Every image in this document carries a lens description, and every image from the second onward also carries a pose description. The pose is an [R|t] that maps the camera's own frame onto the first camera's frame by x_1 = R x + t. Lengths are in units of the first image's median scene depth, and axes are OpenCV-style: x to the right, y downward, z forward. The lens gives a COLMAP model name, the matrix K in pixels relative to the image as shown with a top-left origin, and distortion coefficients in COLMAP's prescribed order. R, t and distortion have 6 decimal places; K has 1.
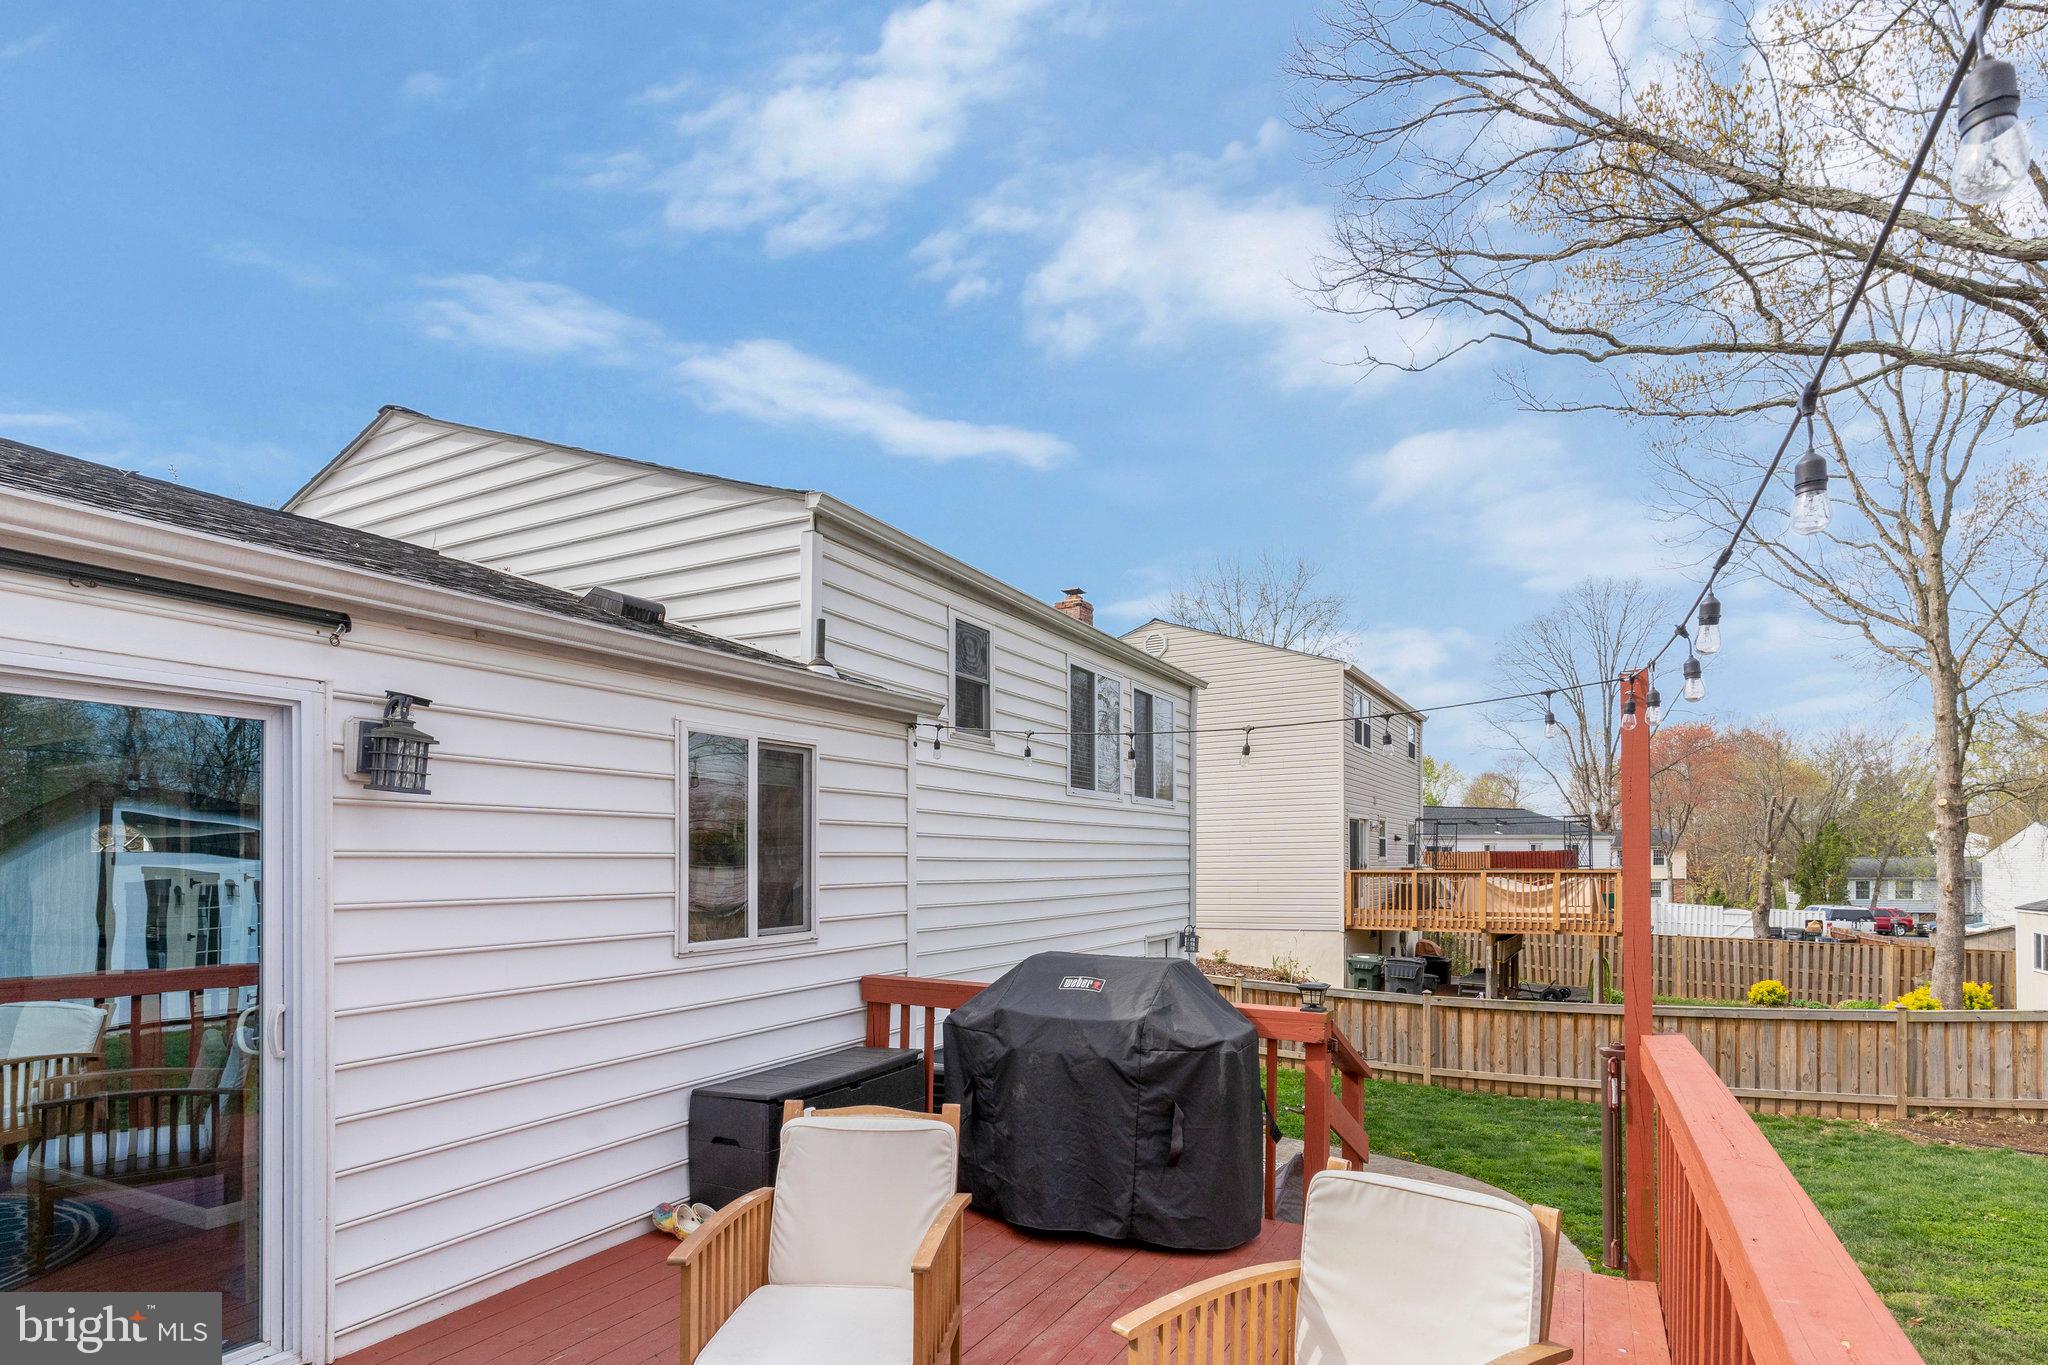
lens RADIAL K [[1060.1, 0, 1048.6], [0, 1060.1, 863.3], [0, 0, 1]] dist [-0.000693, 0.000106]
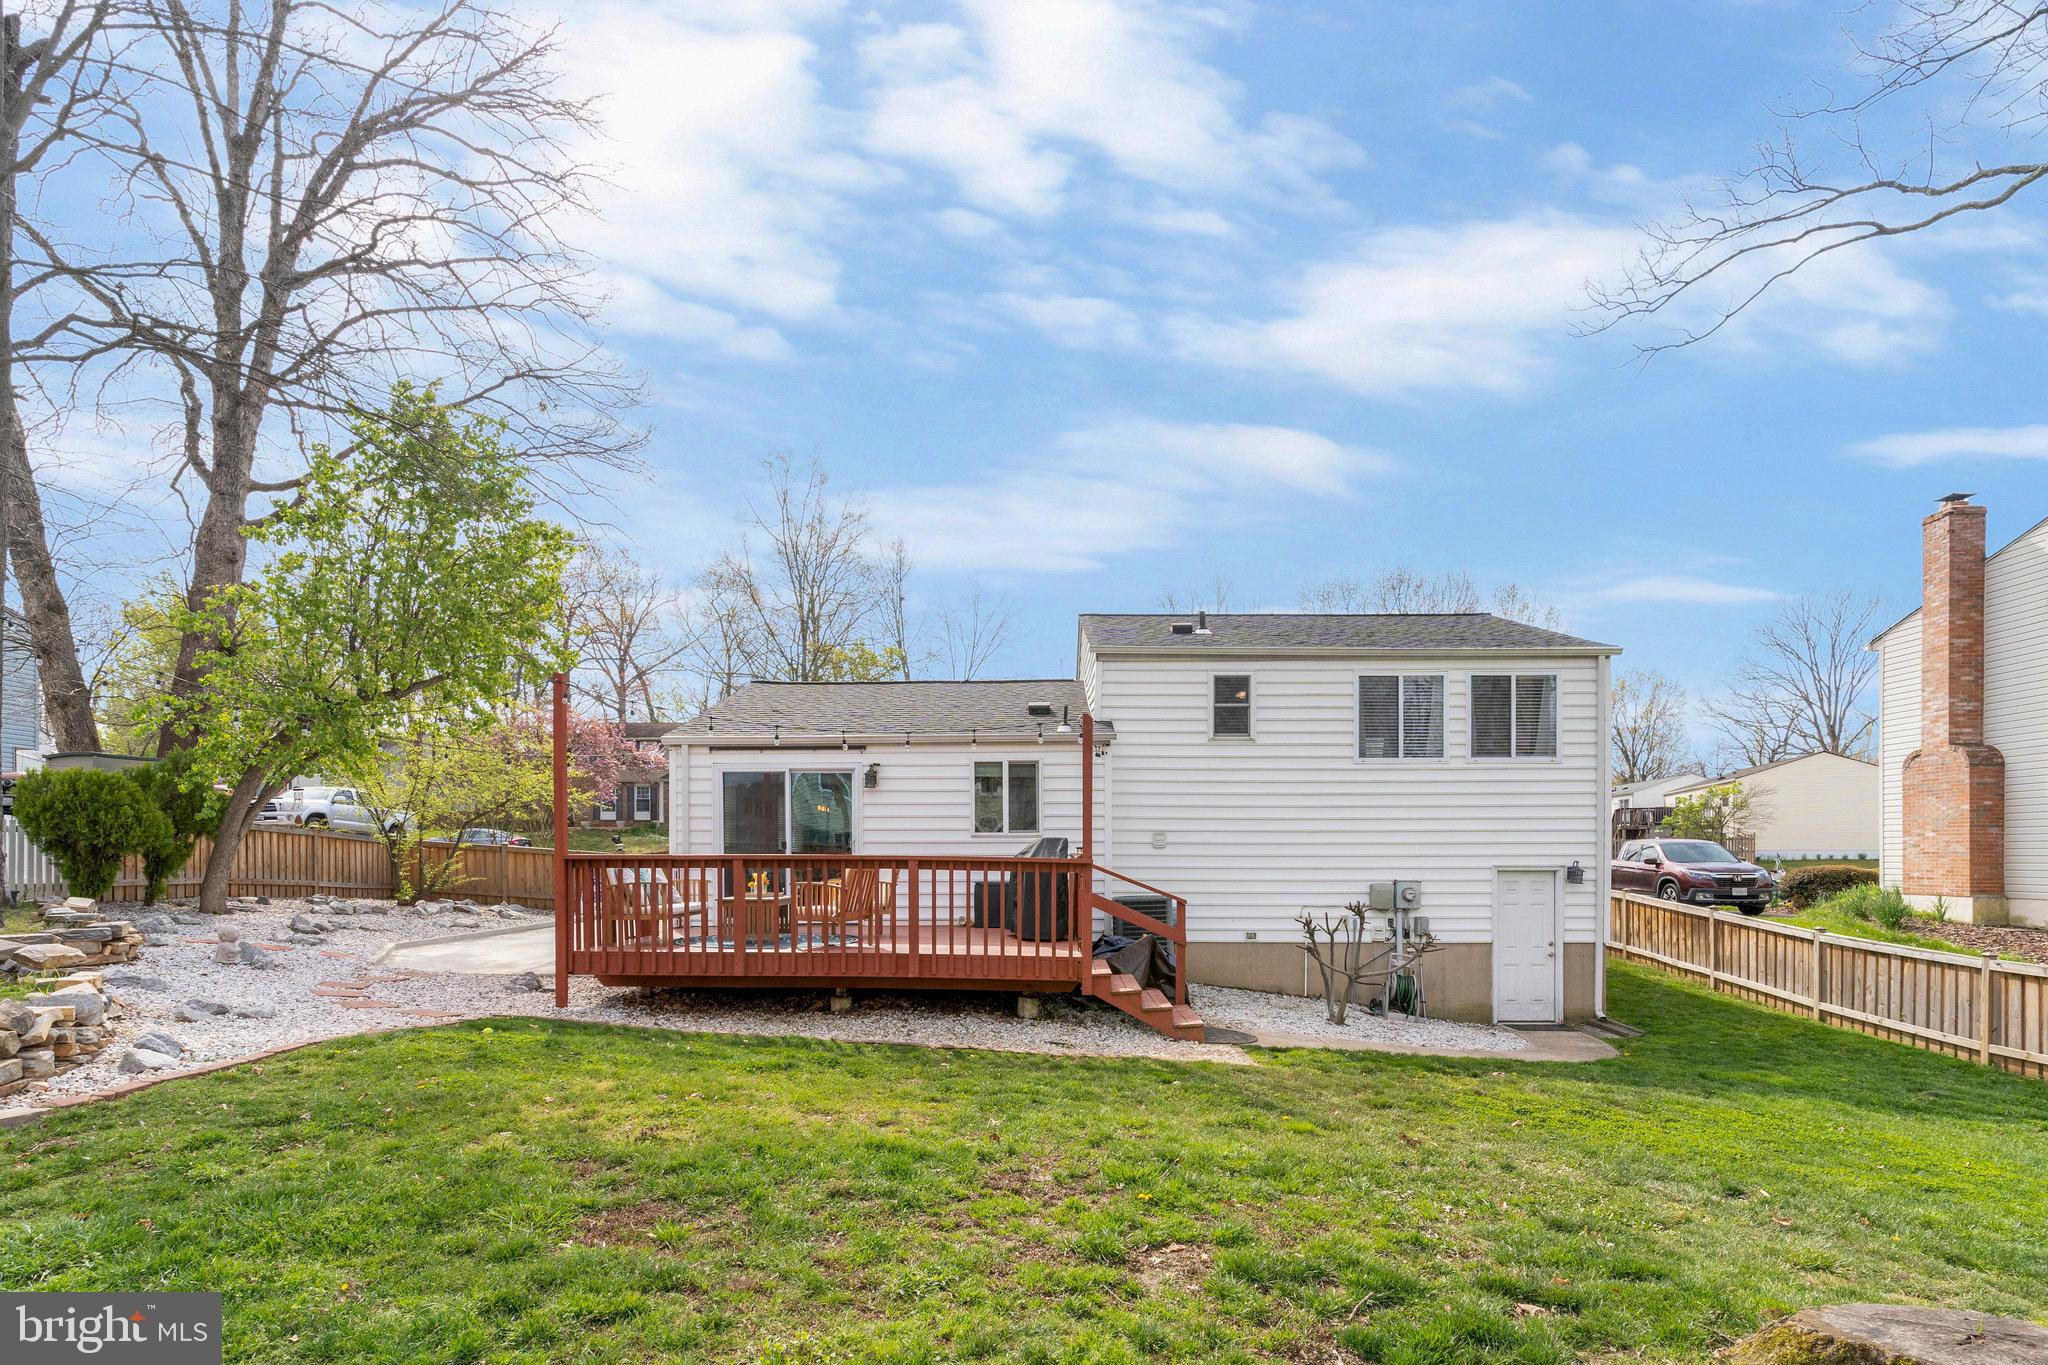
lens RADIAL K [[1046.1, 0, 992.8], [0, 1046.1, 840.3], [0, 0, 1]] dist [0.001267, -0.000771]
pose [[0.429360, -0.003831, -0.903125, 0.917914], [-0.002314, 0.999983, -0.005342, 0.044186], [0.903130, 0.004383, 0.429344, -0.086362]]
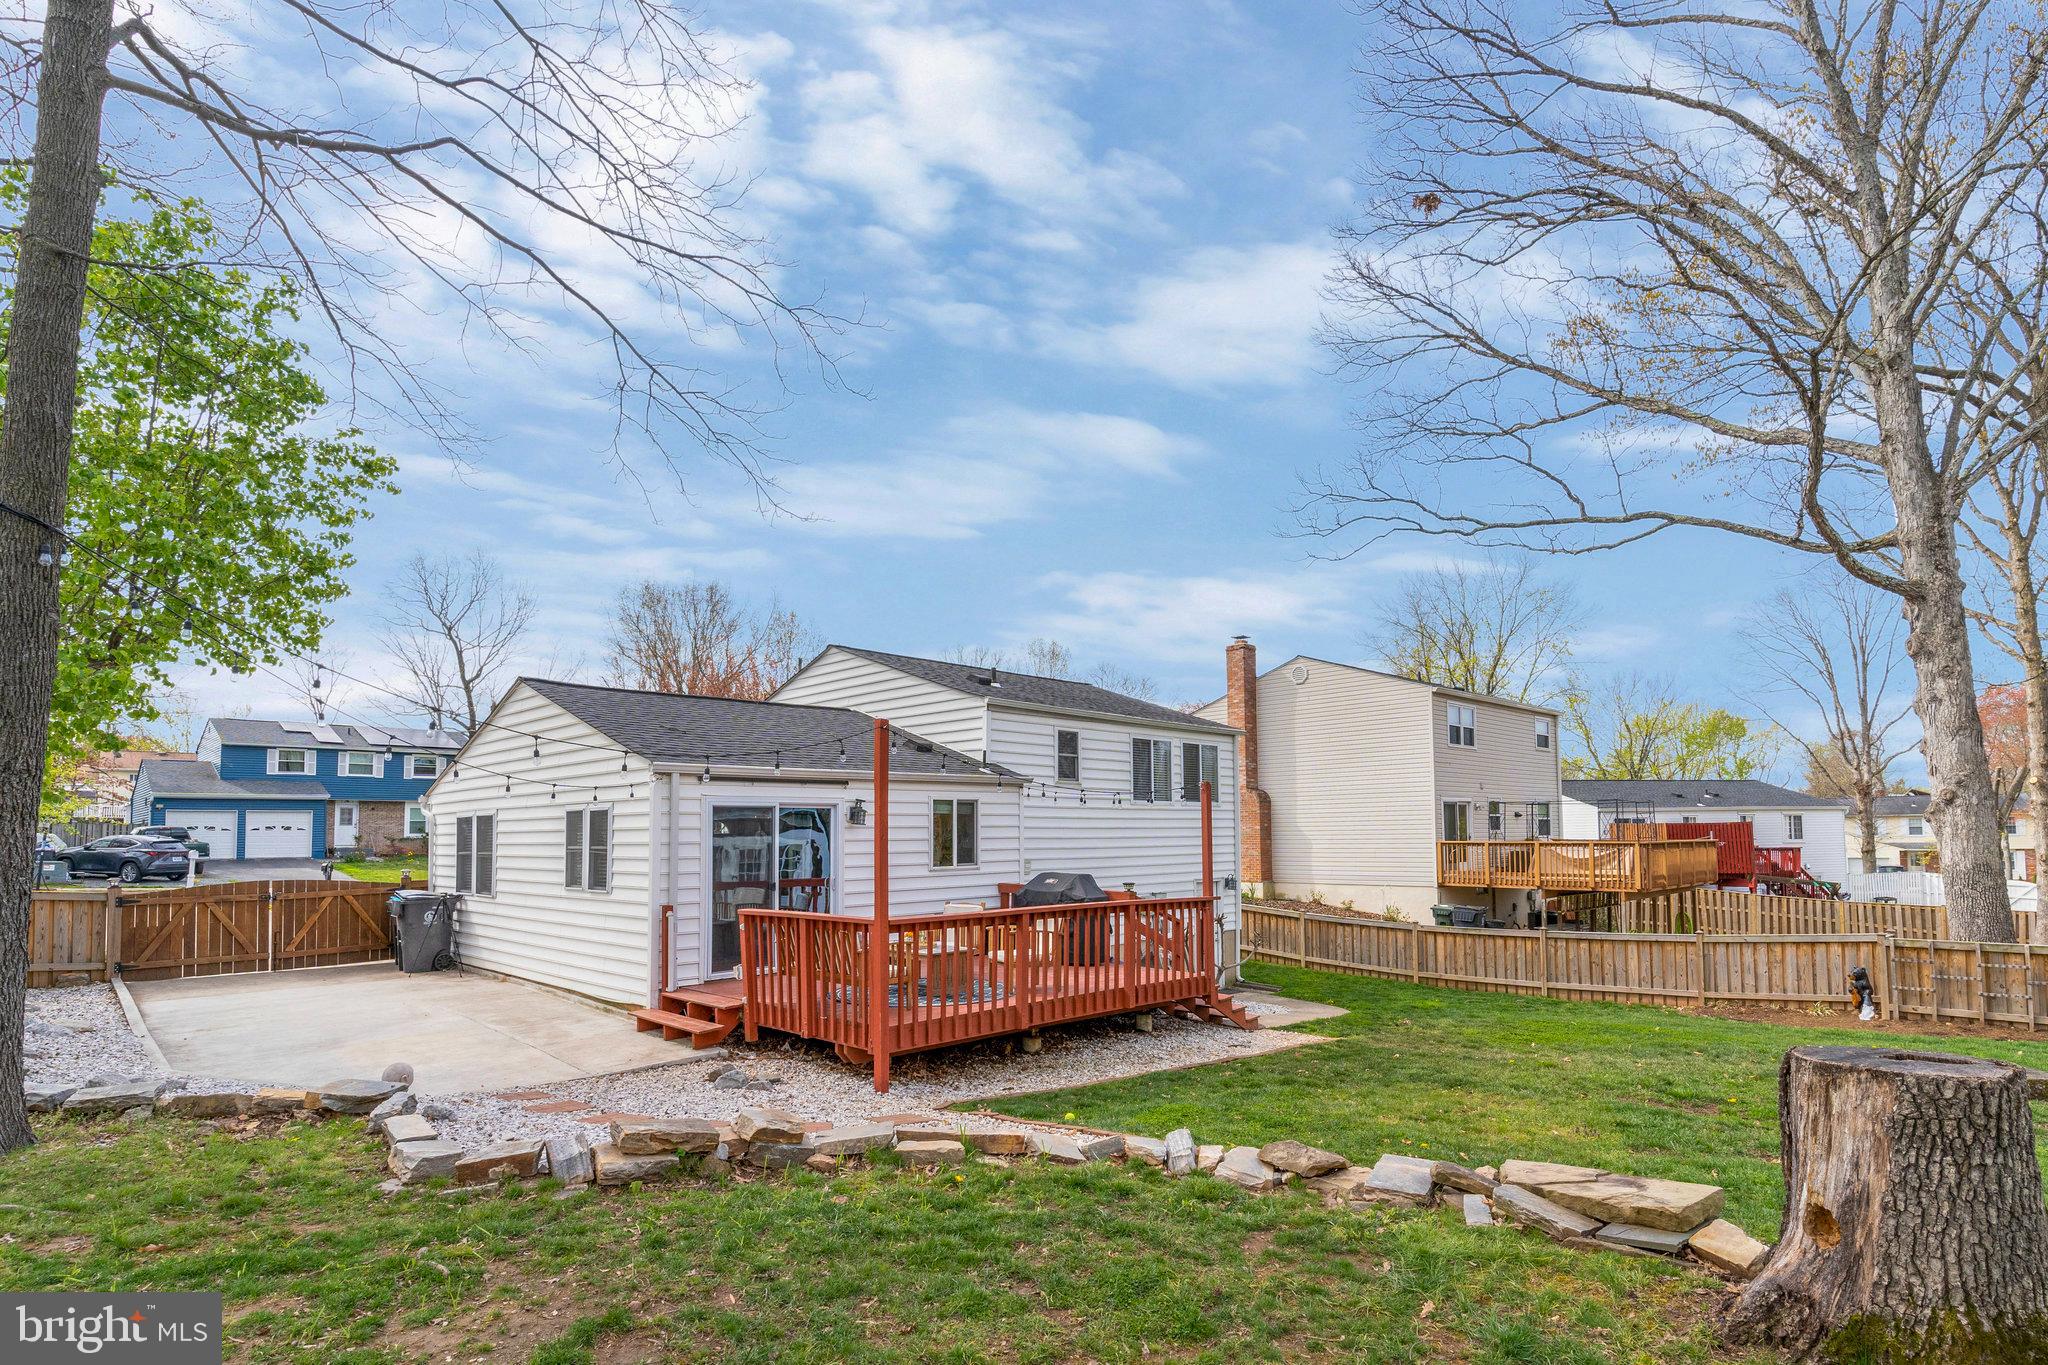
lens RADIAL K [[1029.7, 0, 1017.5], [0, 1029.7, 761.0], [0, 0, 1]] dist [-0.000139, 0.000253]
pose [[0.950214, -0.023530, -0.310709, 0.333080], [0.002322, 0.997652, -0.068453, -0.011091], [0.311590, 0.064323, 0.948037, -0.715970]]
